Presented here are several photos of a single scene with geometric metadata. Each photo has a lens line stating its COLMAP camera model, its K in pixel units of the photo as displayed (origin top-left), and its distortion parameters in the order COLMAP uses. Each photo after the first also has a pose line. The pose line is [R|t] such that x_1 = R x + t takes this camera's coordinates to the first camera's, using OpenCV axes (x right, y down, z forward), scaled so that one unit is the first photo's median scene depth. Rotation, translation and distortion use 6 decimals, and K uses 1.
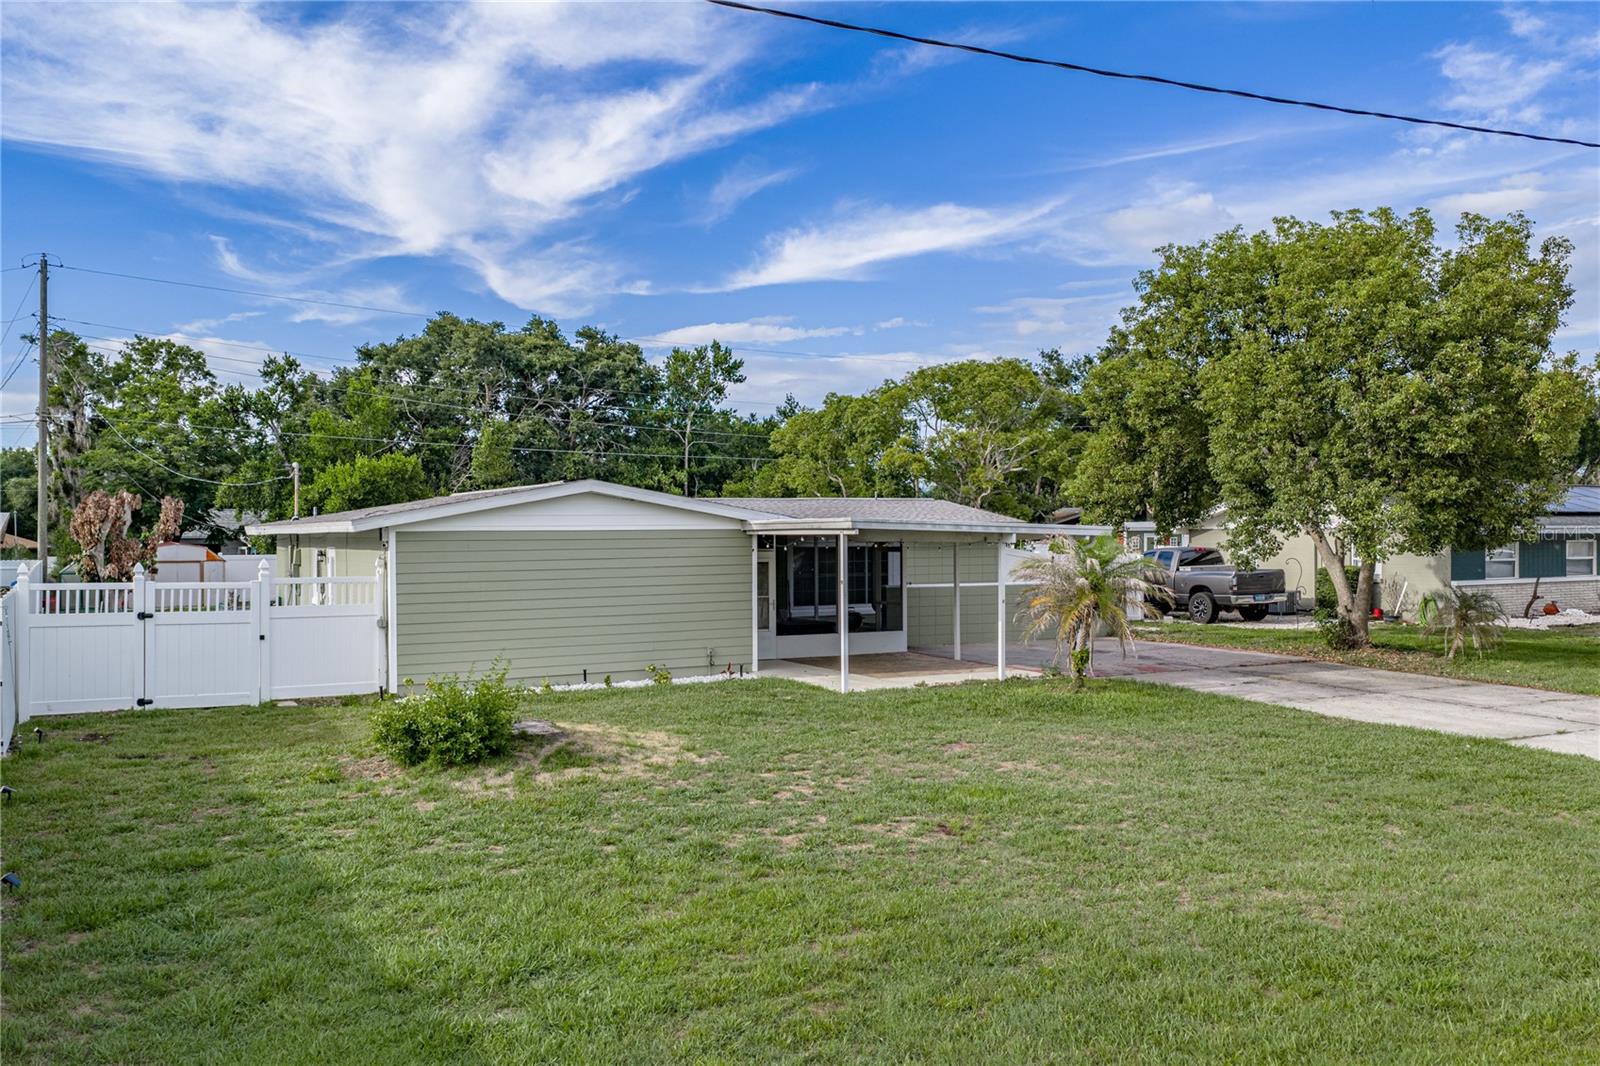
lens RADIAL K [[1347.0, 0, 806.4], [0, 1347.0, 535.0], [0, 0, 1]] dist [0.034382, -0.010208]
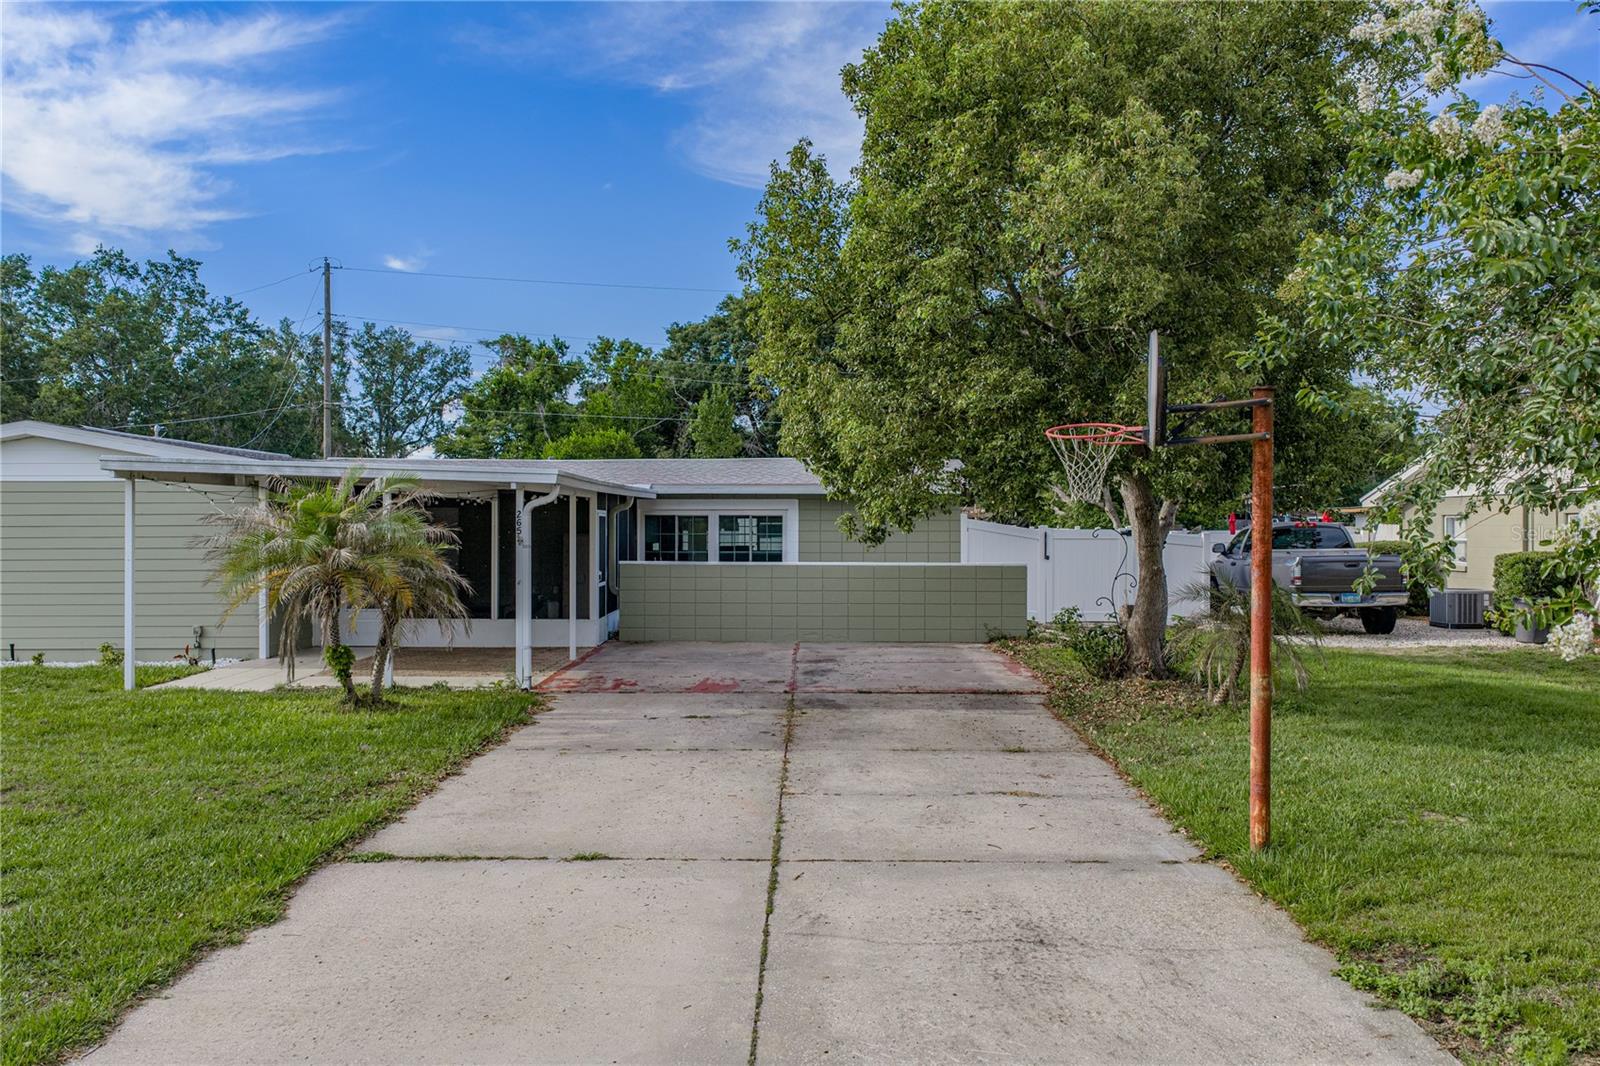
lens RADIAL K [[1336.5, 0, 800.0], [0, 1336.5, 533.0], [0, 0, 1]] dist [0.033730, -0.004912]
pose [[0.868578, 0.008026, -0.495488, 0.453377], [-0.006194, 0.999967, 0.005339, 0.014581], [0.495515, -0.001568, 0.868598, 0.332628]]
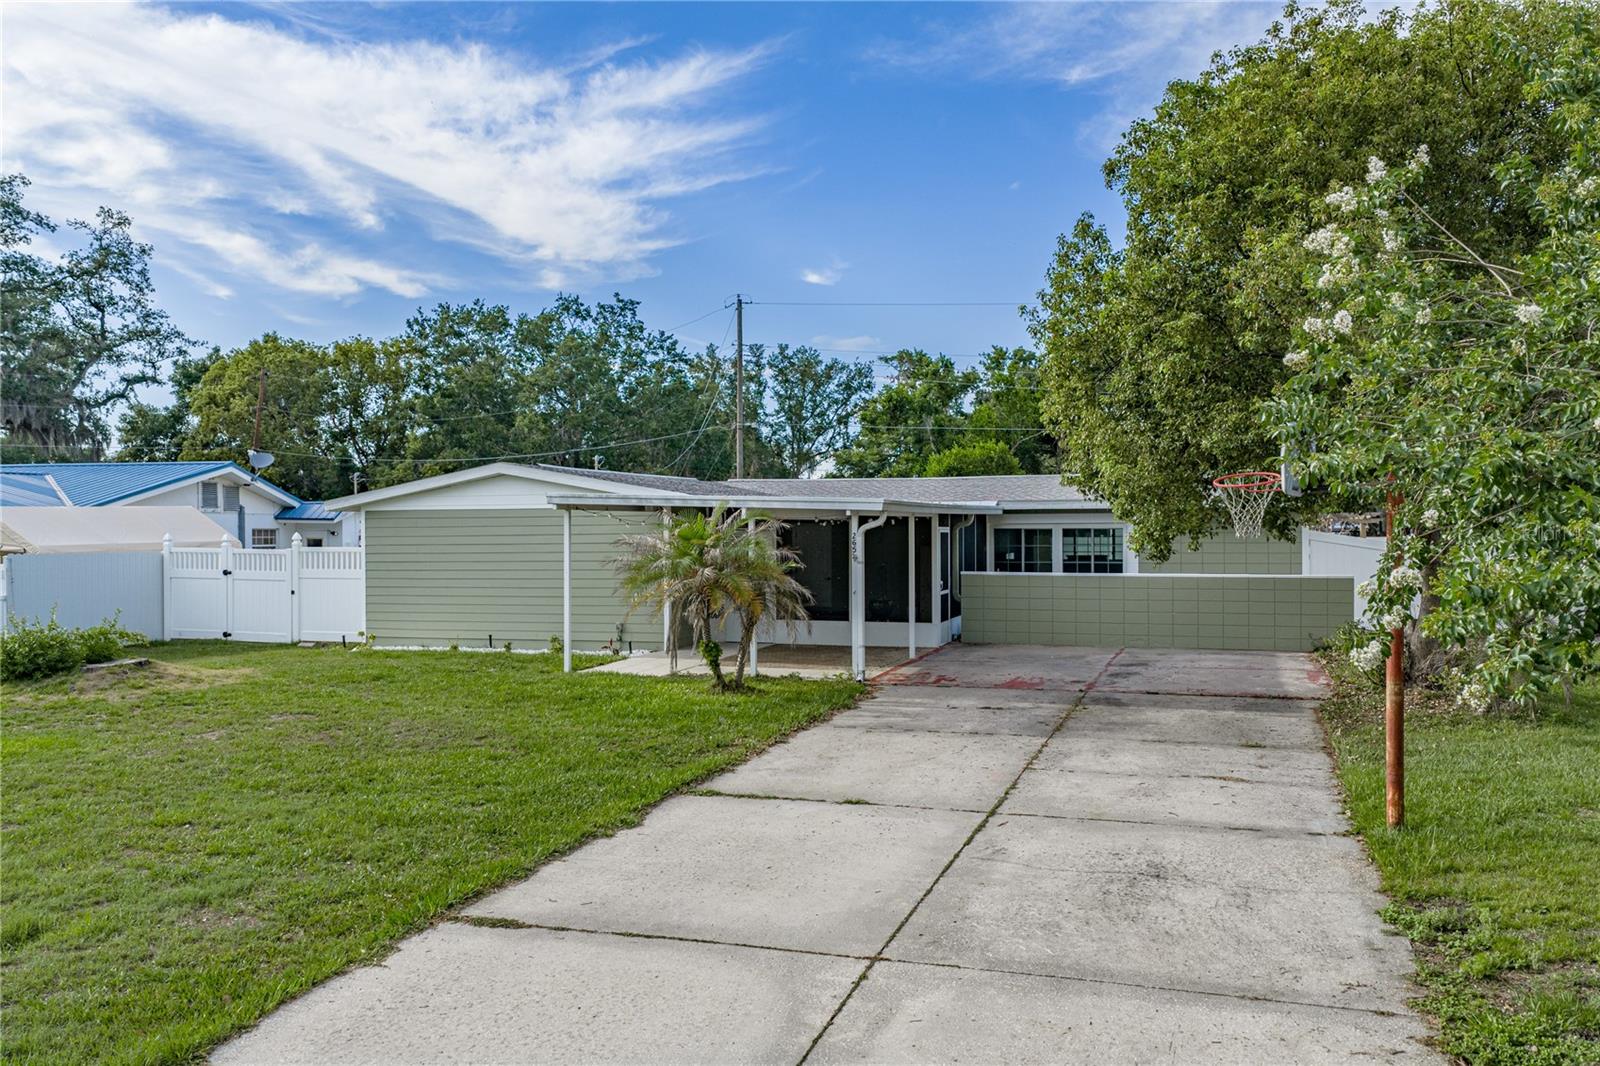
lens RADIAL K [[1334.5, 0, 794.2], [0, 1334.5, 597.8], [0, 0, 1]] dist [0.058317, -0.001444]
pose [[0.675298, 0.039428, -0.736491, 0.532989], [0.000554, 0.998543, 0.053964, 0.006805], [0.737545, -0.036850, 0.674292, 0.292722]]
